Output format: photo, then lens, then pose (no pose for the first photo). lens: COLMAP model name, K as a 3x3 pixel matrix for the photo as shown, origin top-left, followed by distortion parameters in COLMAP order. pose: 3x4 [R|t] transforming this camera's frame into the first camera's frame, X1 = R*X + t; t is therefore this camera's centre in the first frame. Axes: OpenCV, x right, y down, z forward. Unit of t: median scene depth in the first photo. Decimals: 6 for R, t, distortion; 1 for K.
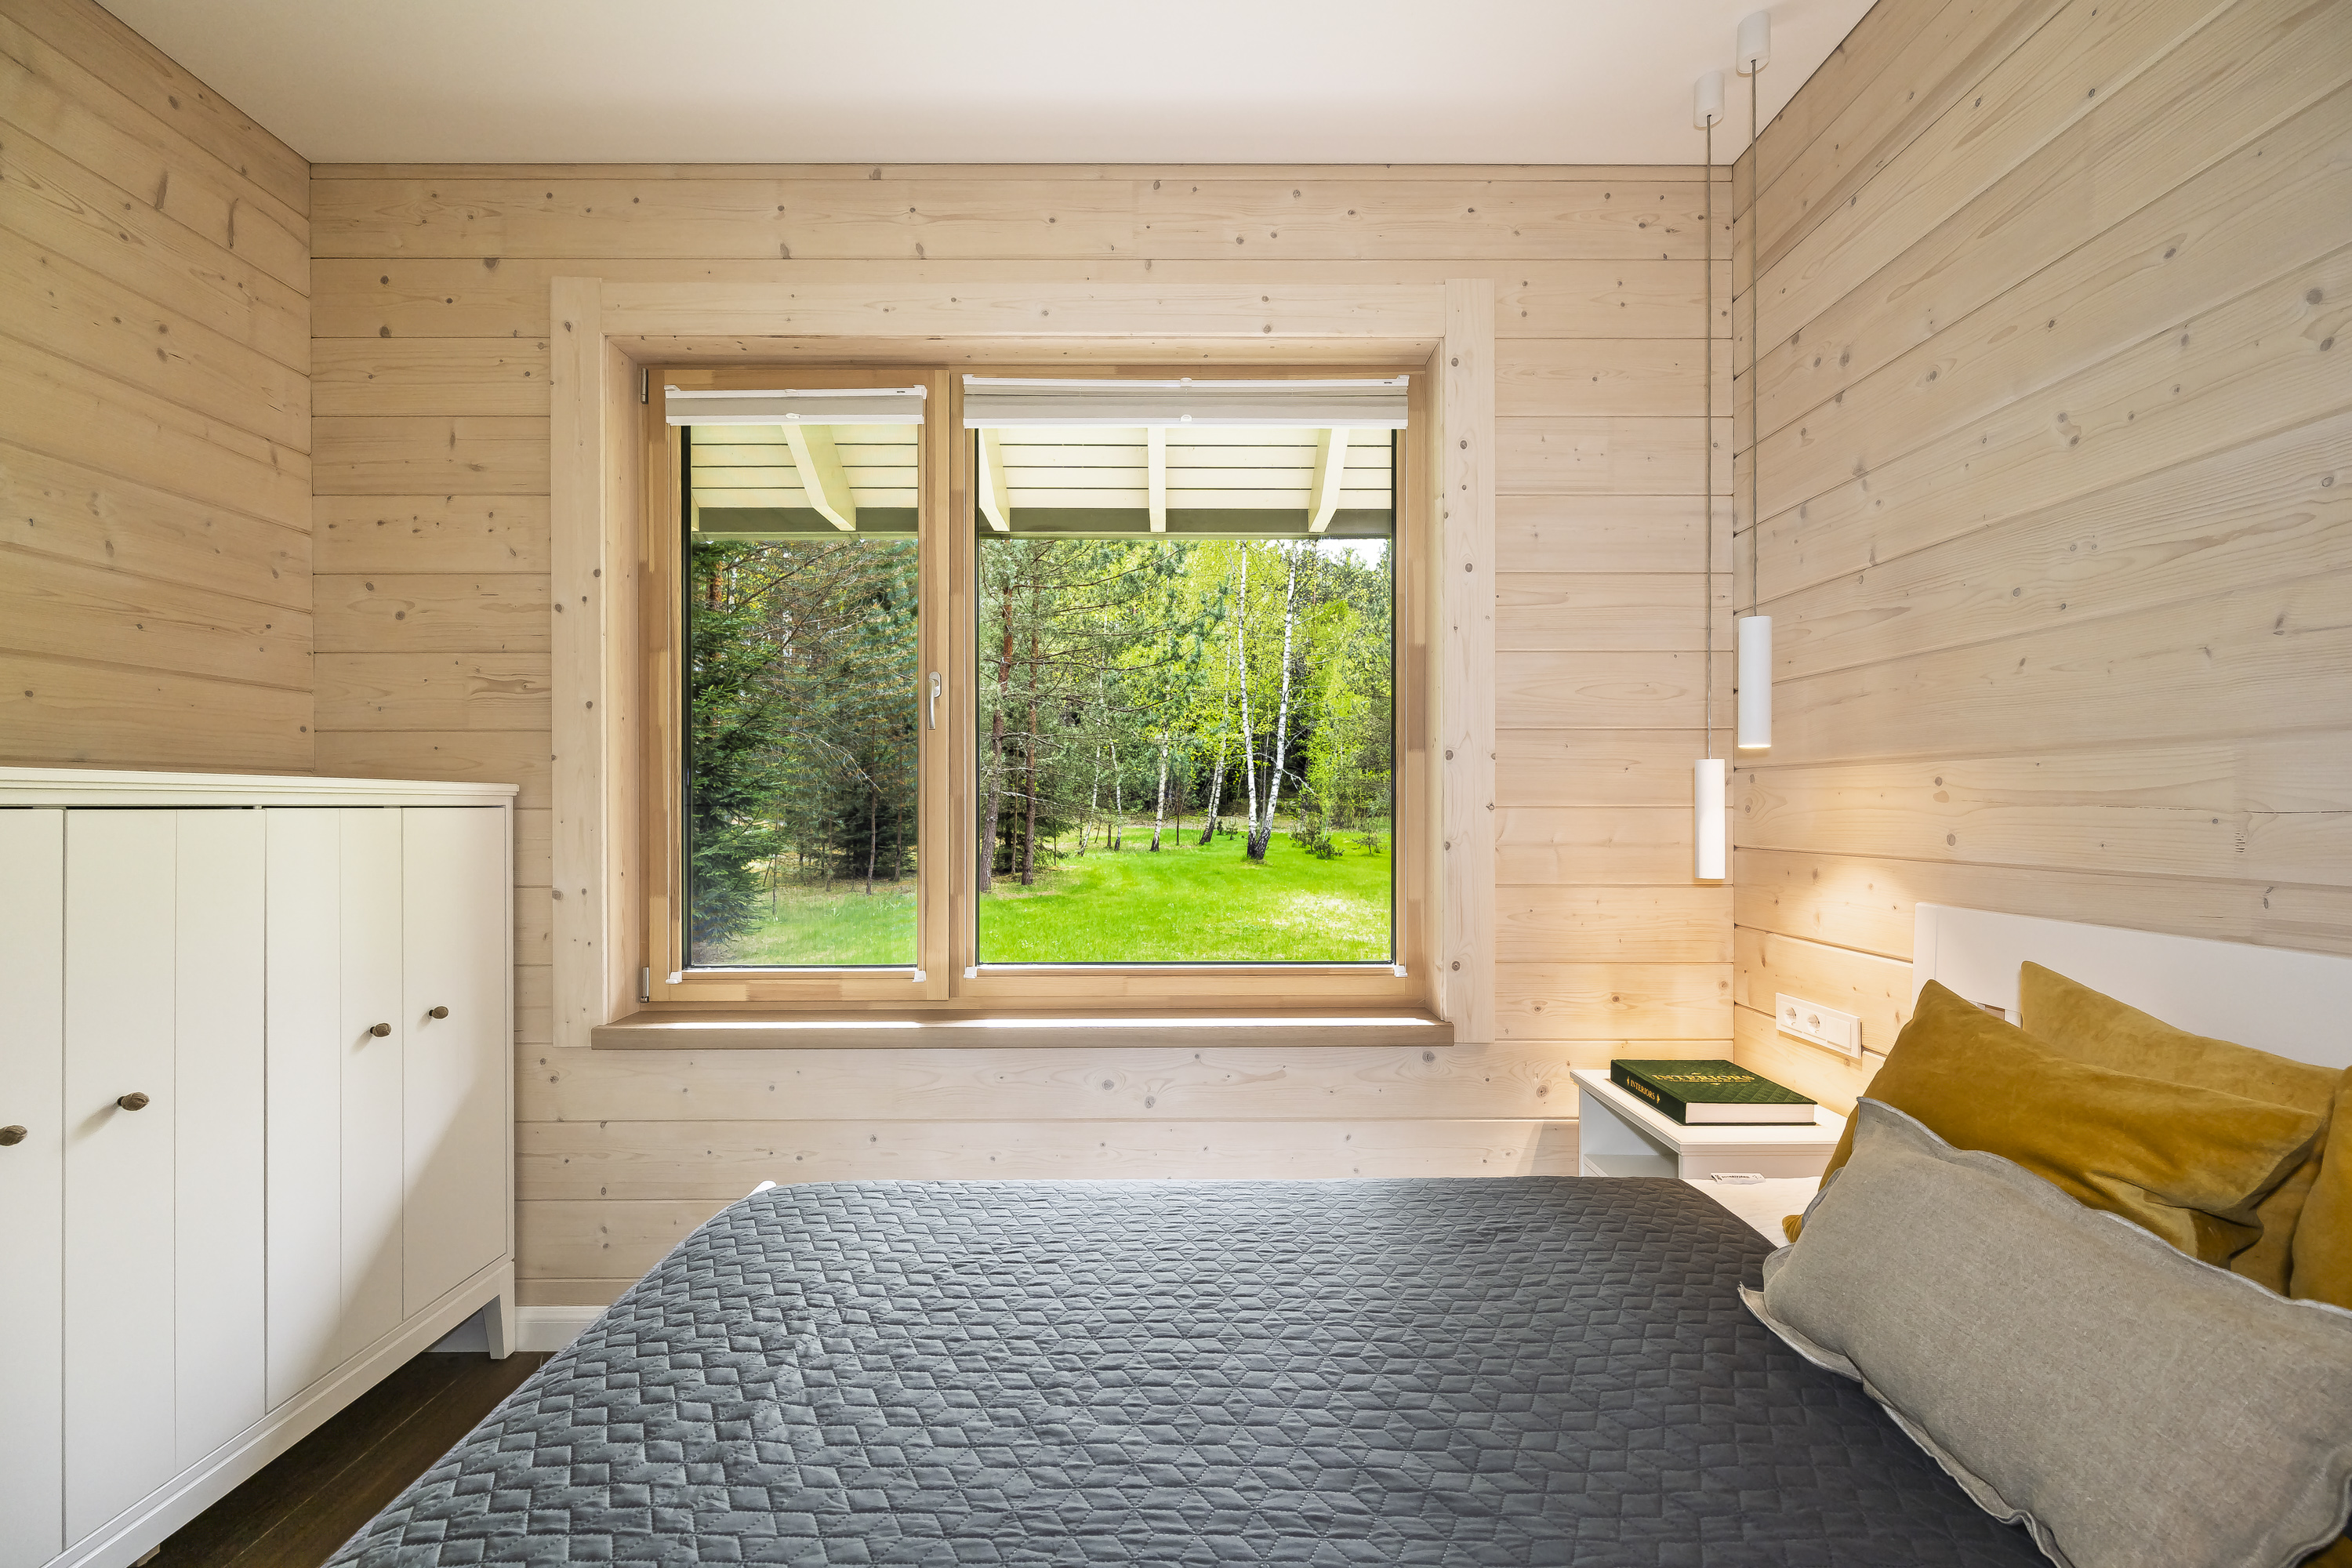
lens RADIAL K [[922.2, 0, 1174.4], [0, 922.2, 802.1], [0, 0, 1]] dist [-0.001187, -0.000024]
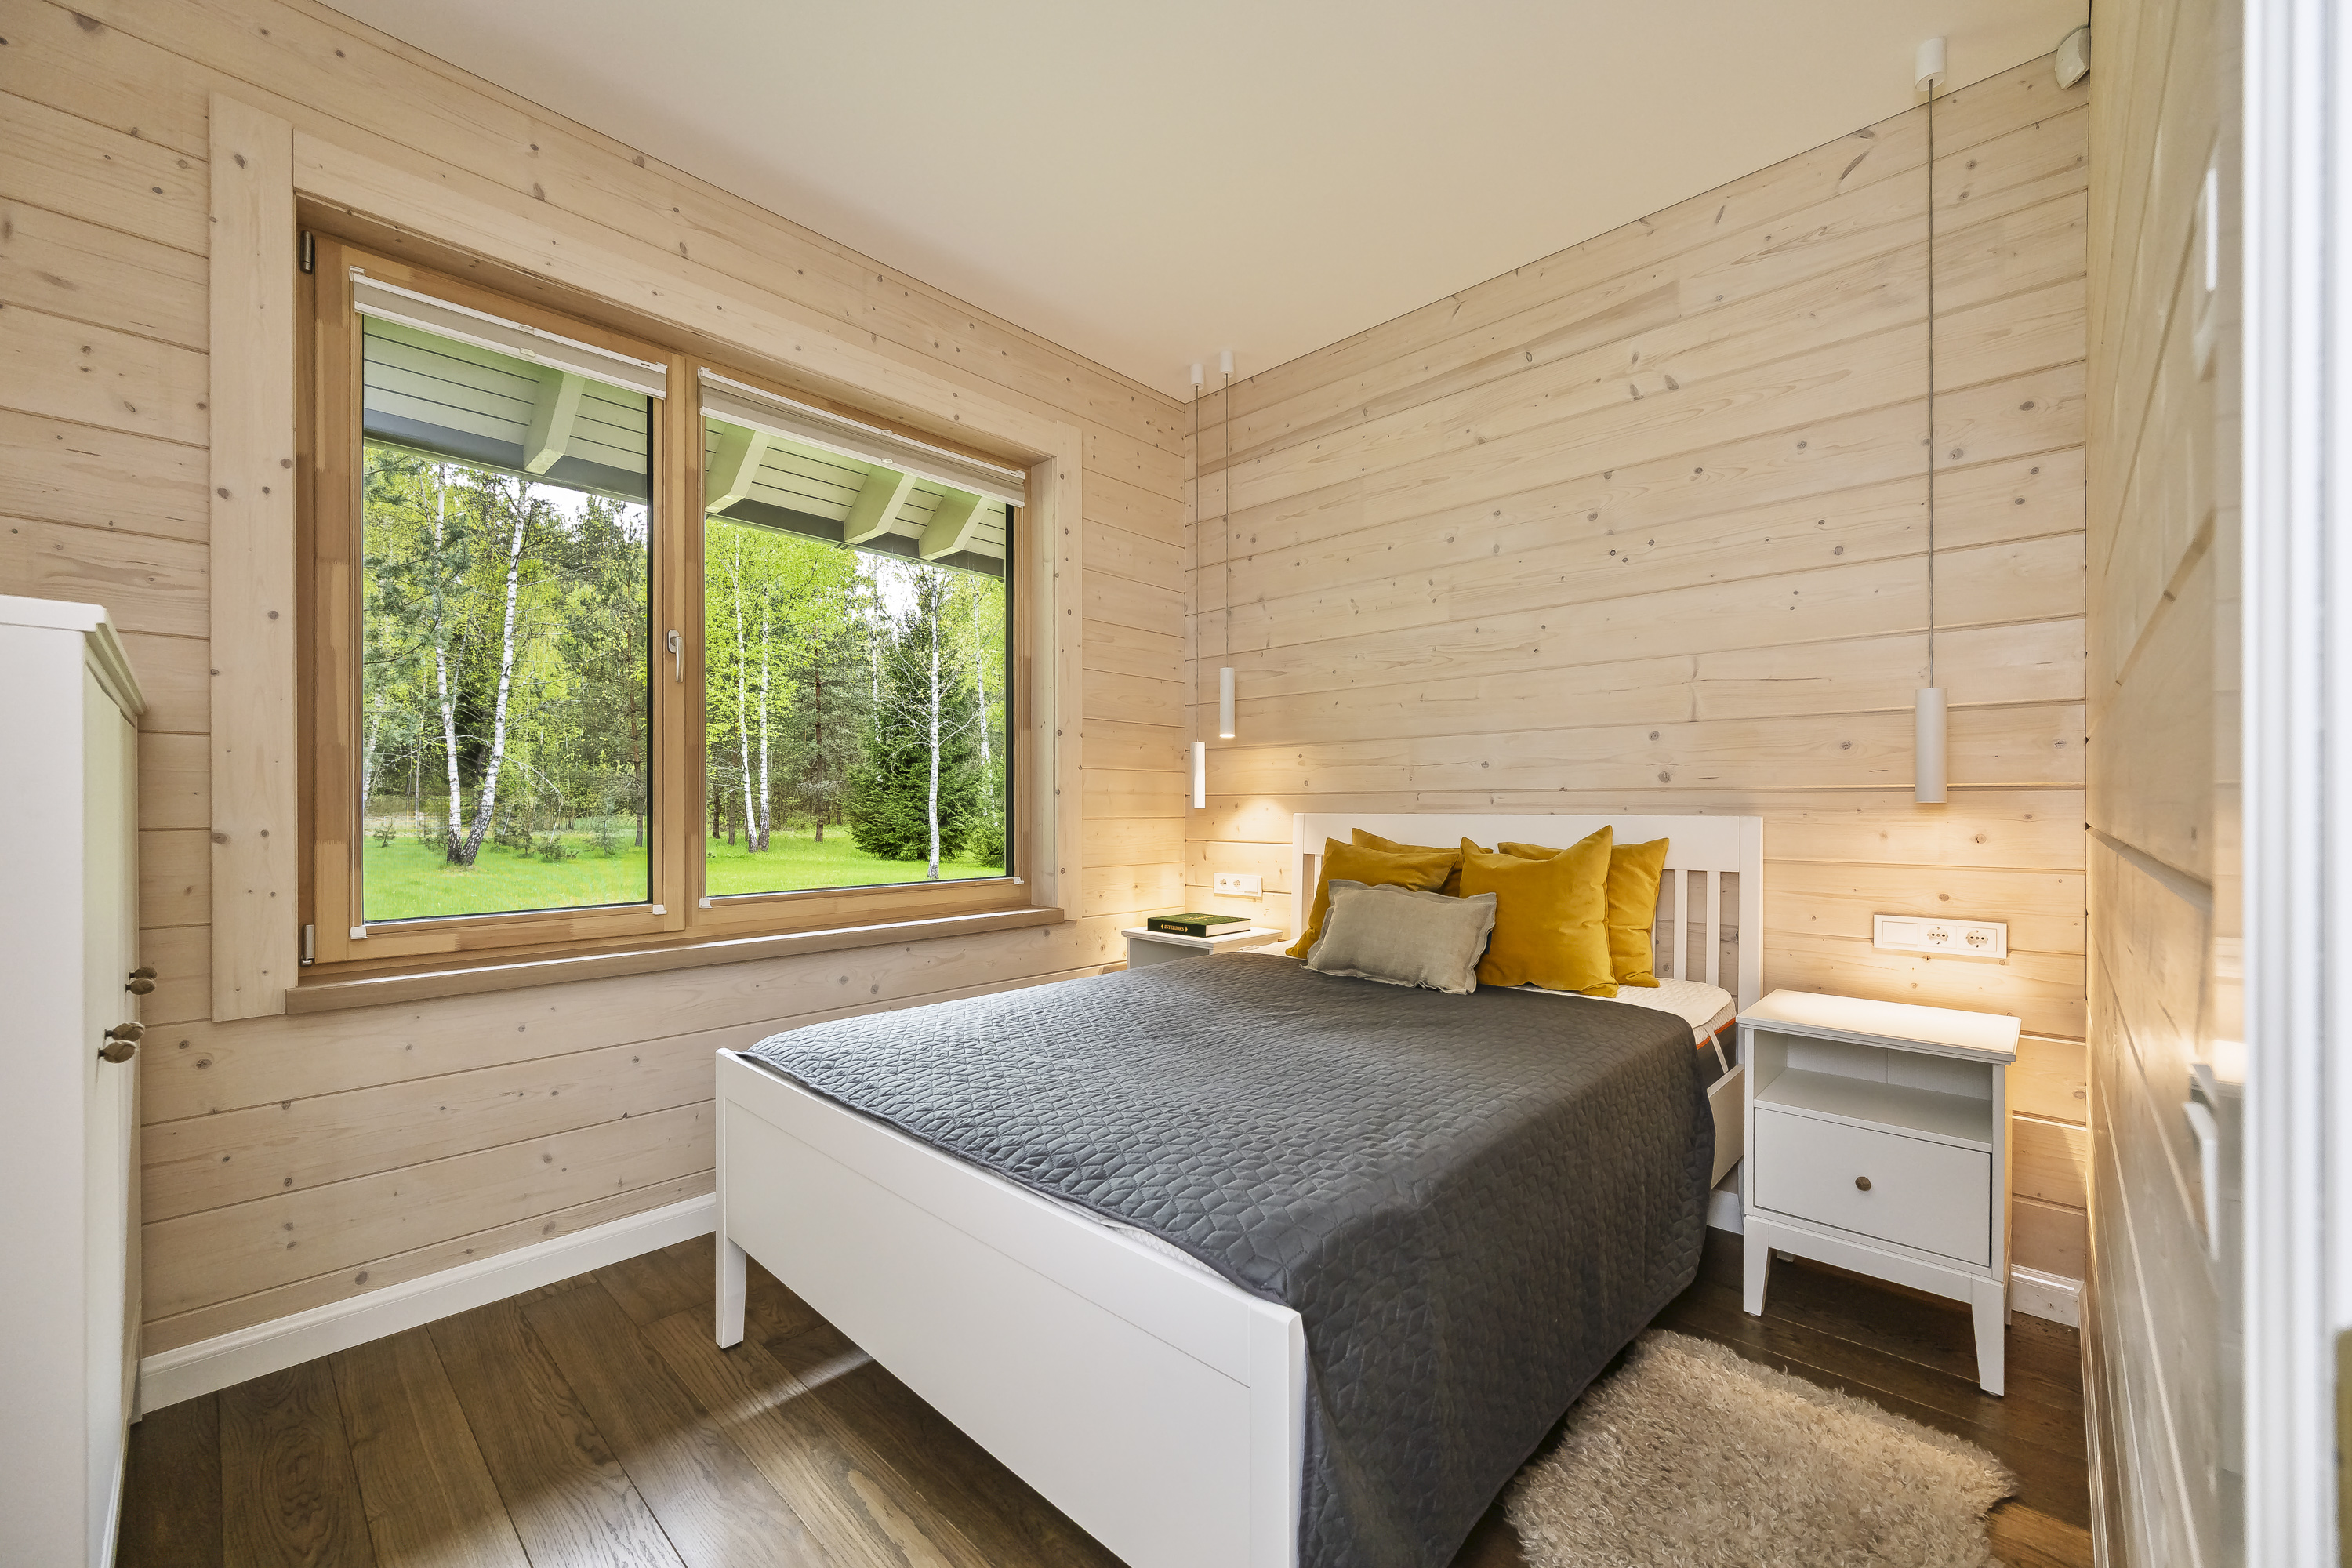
lens RADIAL K [[922.2, 0, 1183.5], [0, 922.2, 797.3], [0, 0, 1]] dist [-0.001187, -0.000024]
pose [[0.688017, 0.007626, 0.725654, -0.668772], [-0.002933, 0.999966, -0.007729, 0.067051], [-0.725689, 0.003189, 0.688016, -0.197734]]
